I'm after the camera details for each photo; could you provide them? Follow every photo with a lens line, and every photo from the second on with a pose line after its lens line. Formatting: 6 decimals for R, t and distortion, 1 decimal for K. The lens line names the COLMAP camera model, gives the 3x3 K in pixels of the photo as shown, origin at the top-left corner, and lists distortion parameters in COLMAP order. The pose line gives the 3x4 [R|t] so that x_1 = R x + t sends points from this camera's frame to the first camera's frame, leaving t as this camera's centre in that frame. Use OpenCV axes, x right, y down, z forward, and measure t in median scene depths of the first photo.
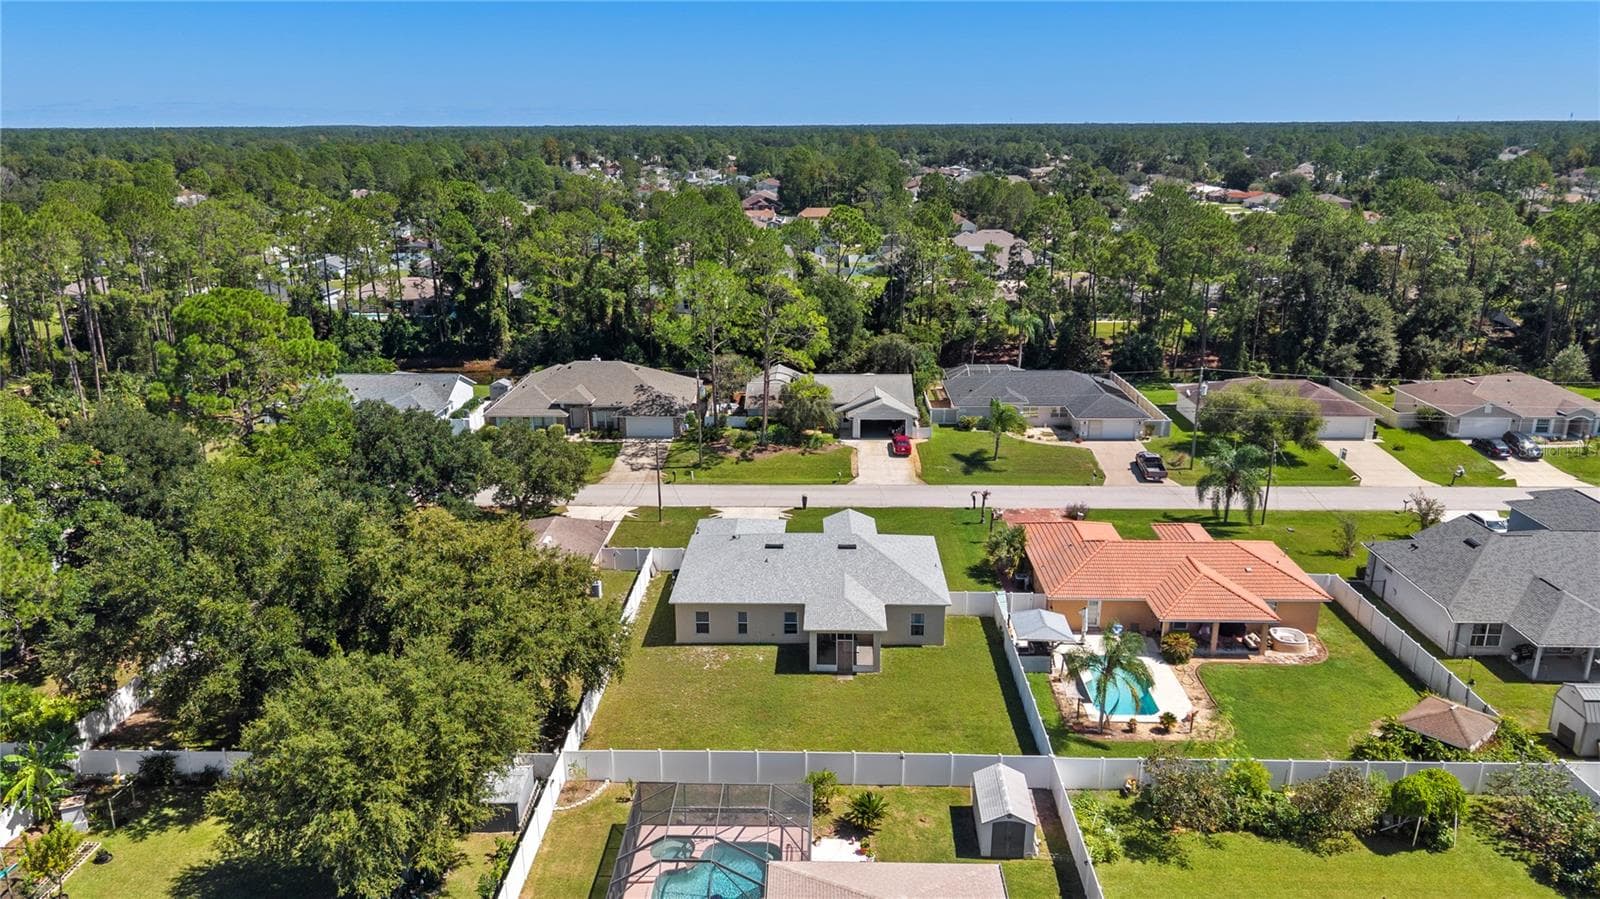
lens RADIAL K [[1086.9, 0, 804.1], [0, 1086.9, 473.9], [0, 0, 1]] dist [0.050167, -0.066068]
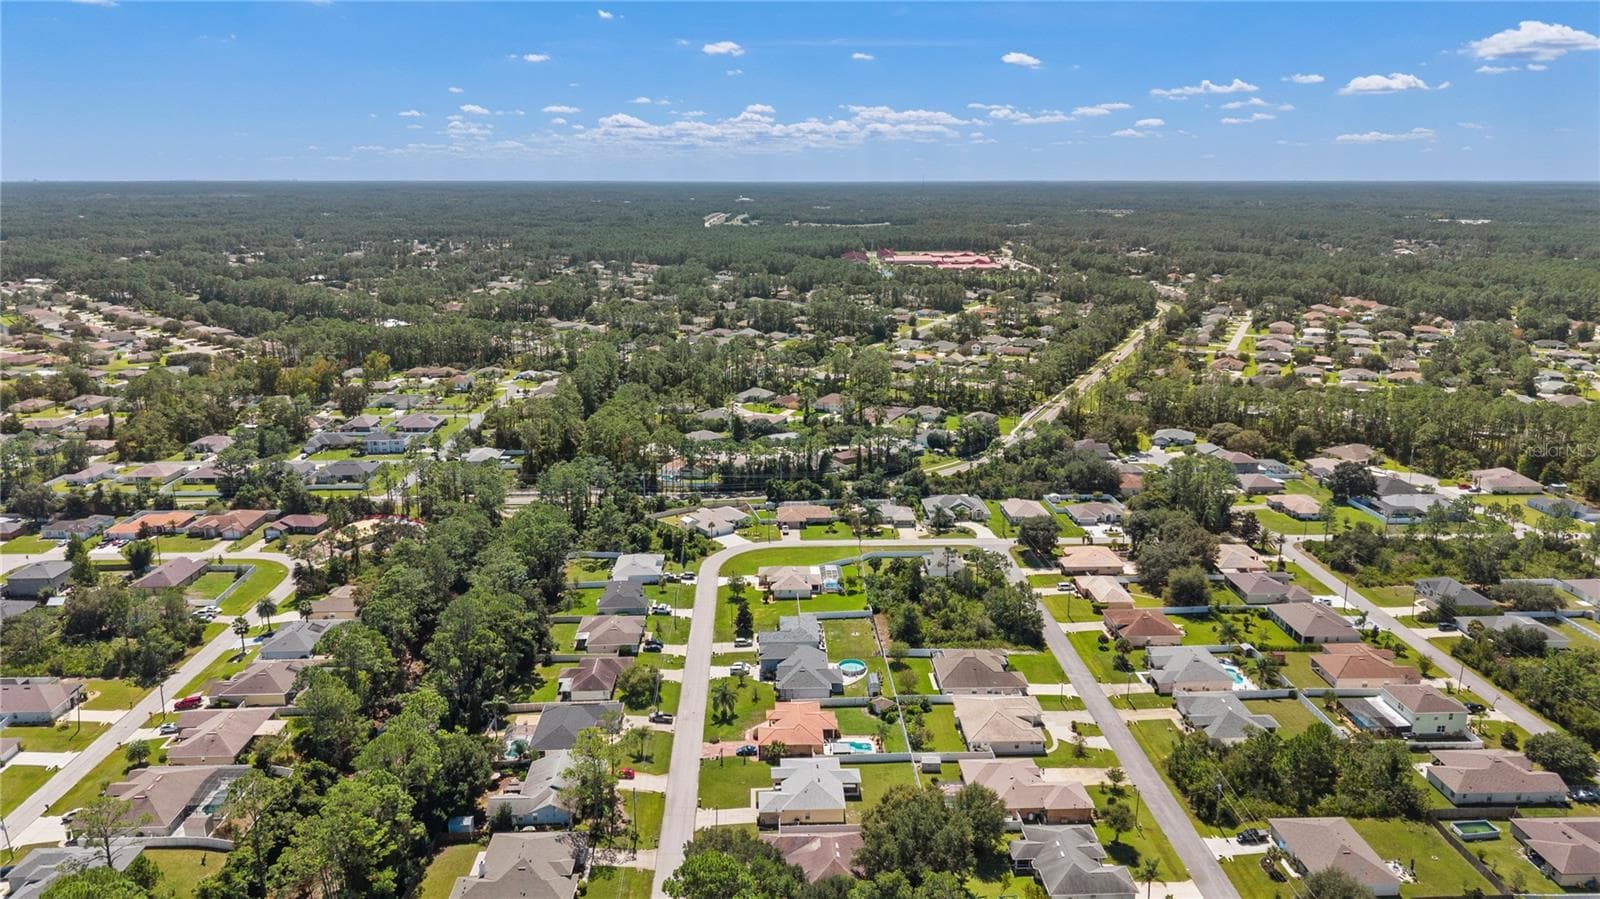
lens RADIAL K [[1086.9, 0, 804.1], [0, 1086.9, 473.9], [0, 0, 1]] dist [0.050167, -0.066068]
pose [[-0.057917, -0.264602, 0.962617, -1.899266], [0.314292, 0.910373, 0.269151, -1.069229], [-0.947558, 0.318131, 0.030437, 0.531499]]
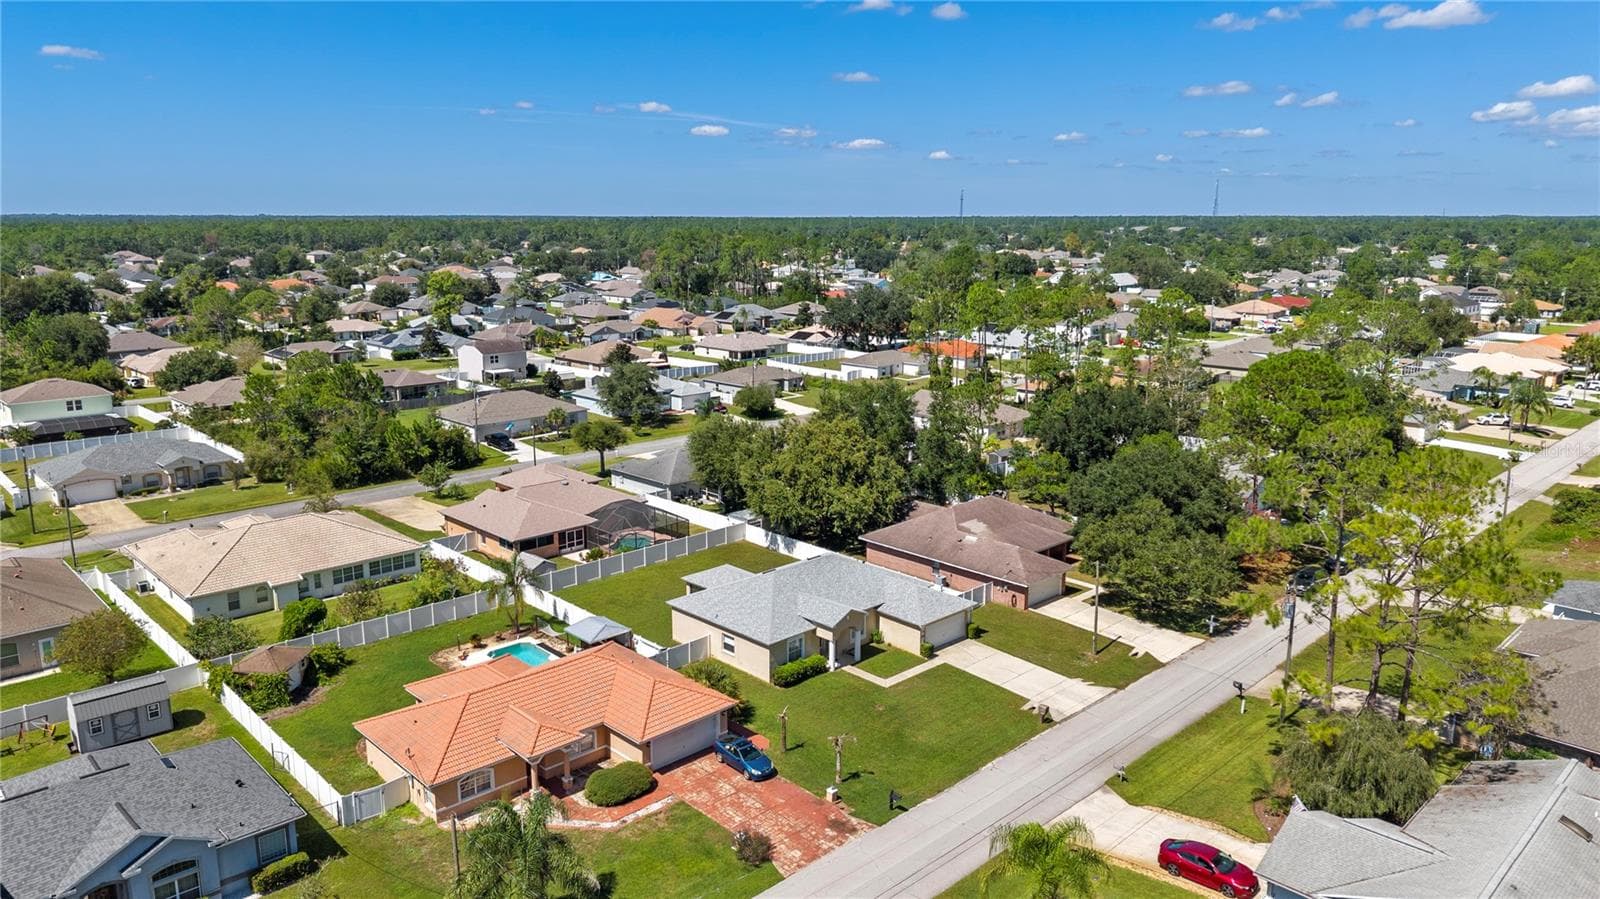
lens RADIAL K [[1086.9, 0, 794.3], [0, 1086.9, 419.2], [0, 0, 1]] dist [0.091912, -0.088630]
pose [[-0.707348, 0.127939, -0.695191, 0.605519], [-0.222382, 0.893269, 0.390663, -0.401435], [0.670973, 0.430933, -0.603400, 1.245152]]
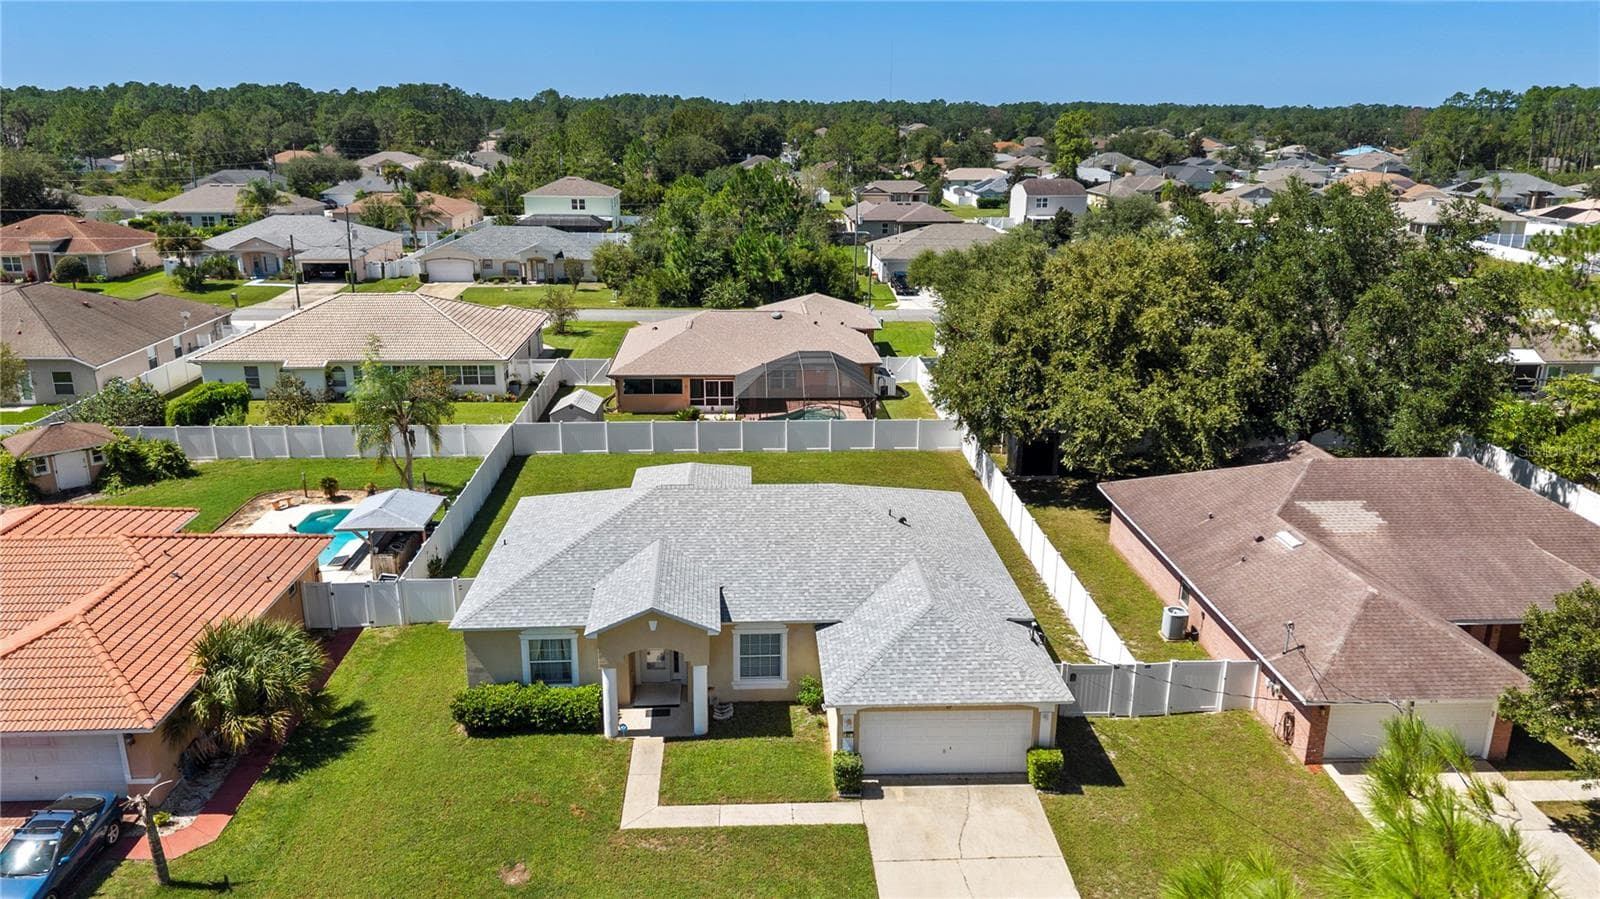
lens RADIAL K [[1101.3, 0, 800.0], [0, 1101.3, 449.5], [0, 0, 1]] dist [0.059170, -0.080922]
pose [[-0.997172, 0.012245, -0.074156, 0.014105], [-0.032867, 0.816261, 0.576748, -0.198126], [0.067593, 0.577554, -0.813550, 1.089171]]
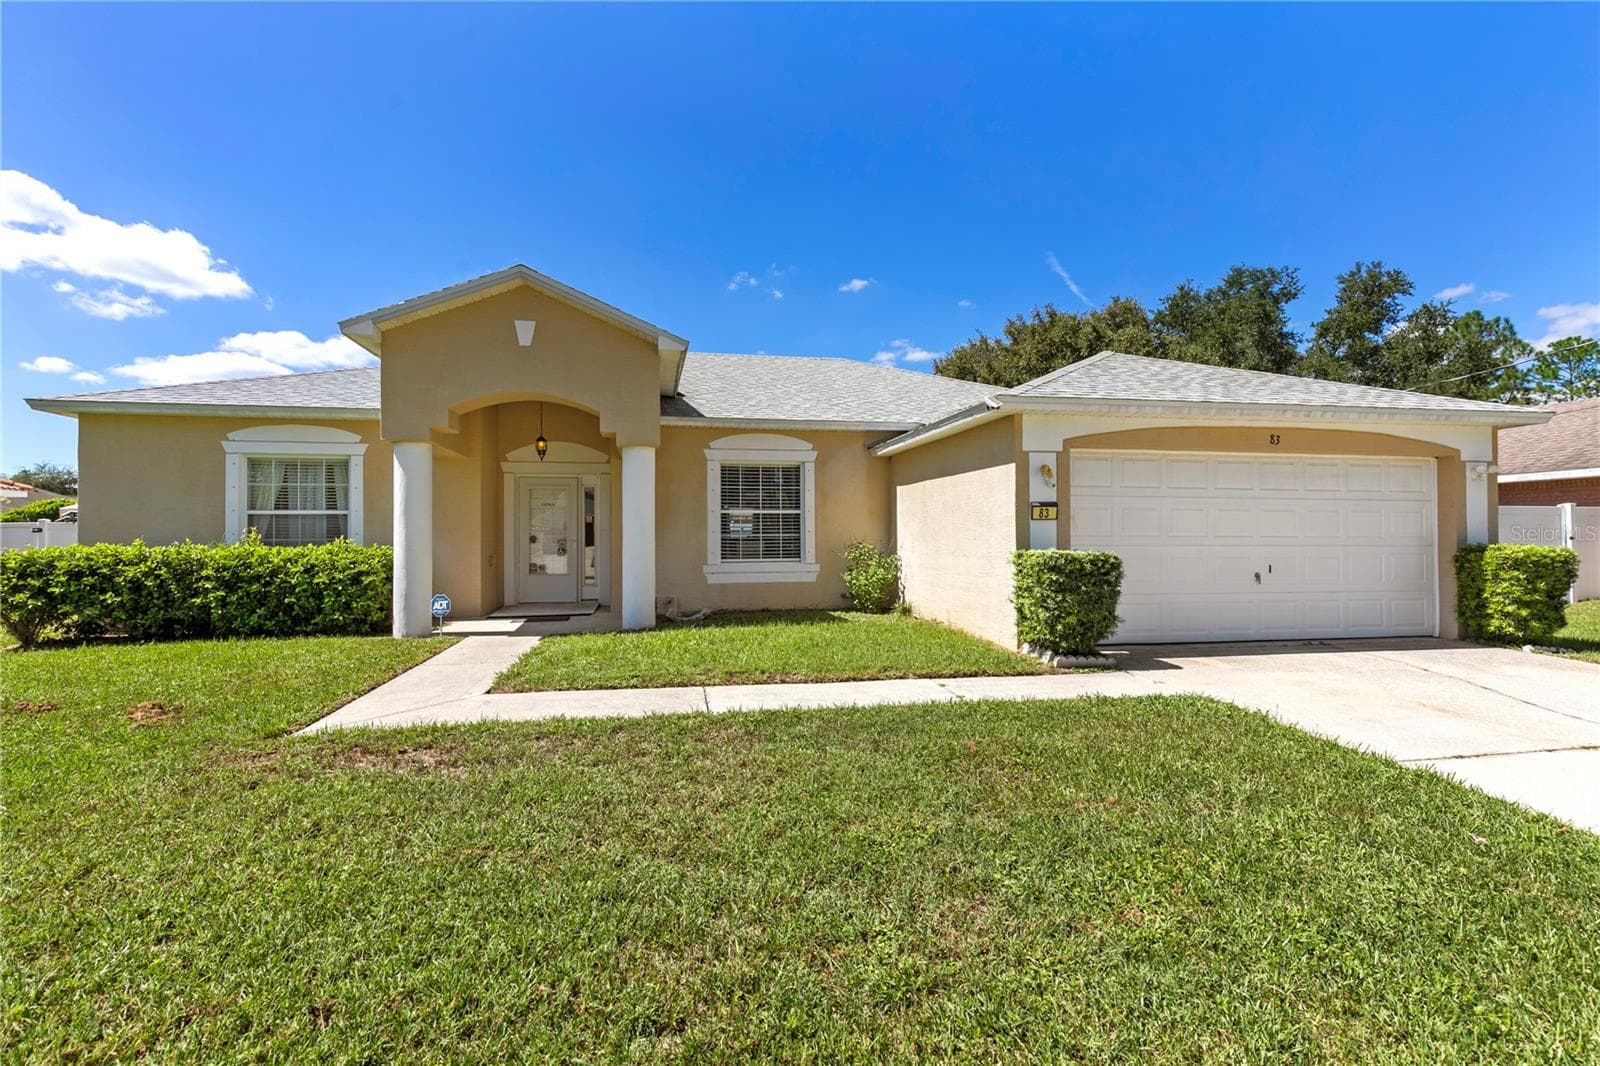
lens RADIAL K [[728.8, 0, 805.2], [0, 728.8, 528.1], [0, 0, 1]] dist [0.003988, 0.000889]
pose [[-0.976673, -0.000519, -0.214732, 0.019689], [-0.065031, 0.953751, 0.293478, 0.031285], [0.204648, 0.300596, -0.931537, 0.947824]]
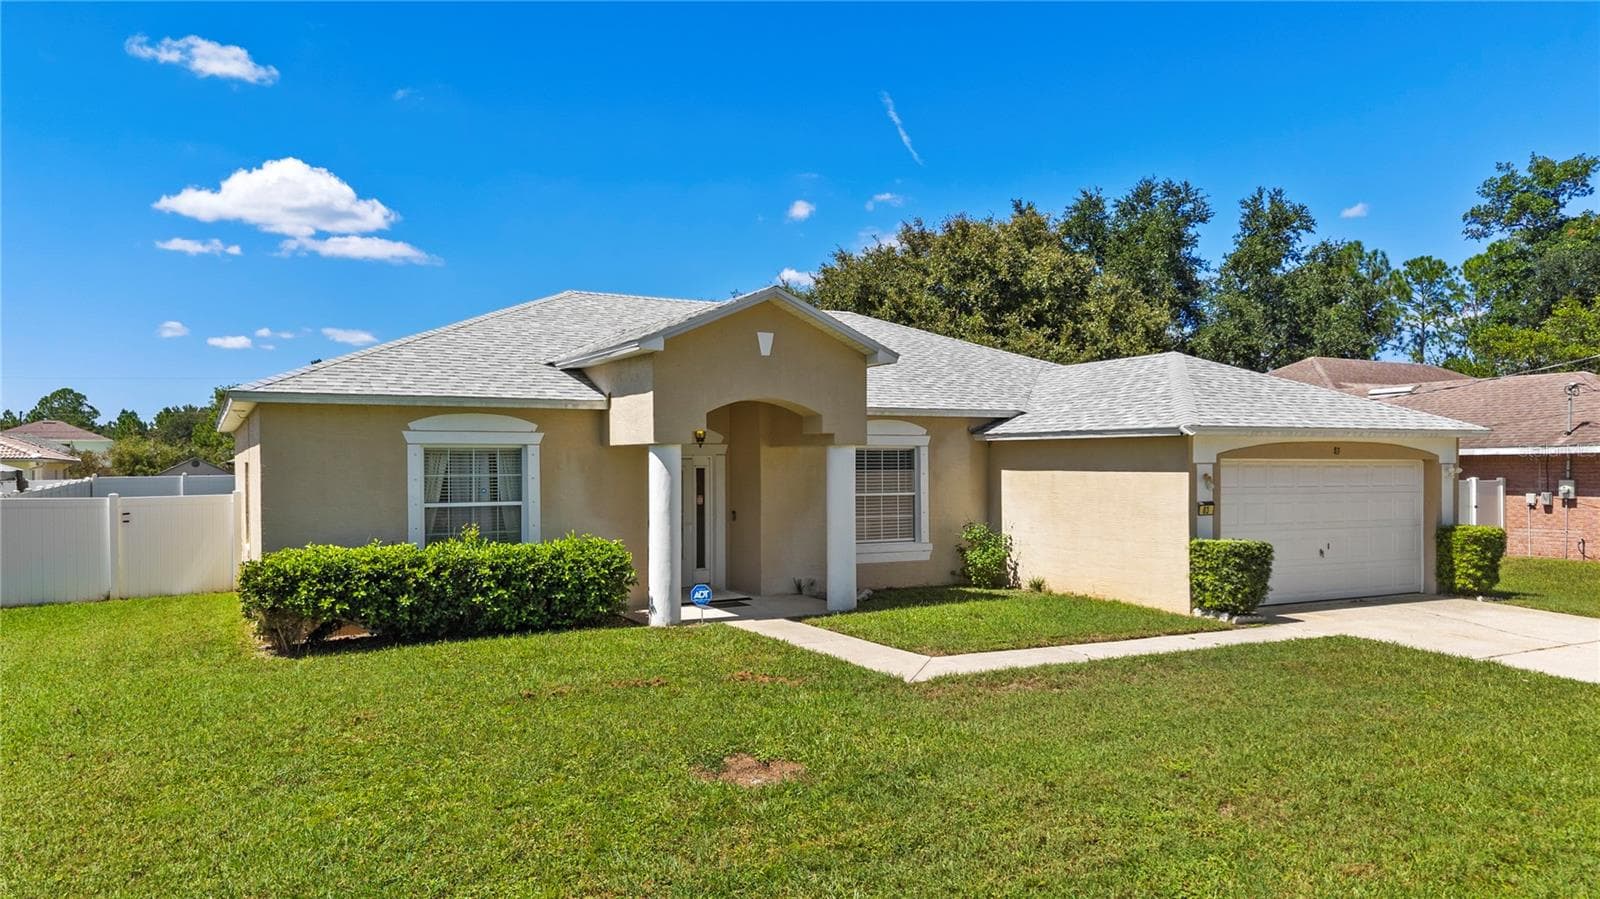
lens RADIAL K [[1086.9, 0, 804.1], [0, 1086.9, 473.9], [0, 0, 1]] dist [0.050167, -0.066068]
pose [[-0.866139, 0.005444, -0.499773, 0.104266], [-0.153407, 0.948779, 0.276198, 0.012096], [0.475678, 0.315895, -0.820939, 0.978396]]
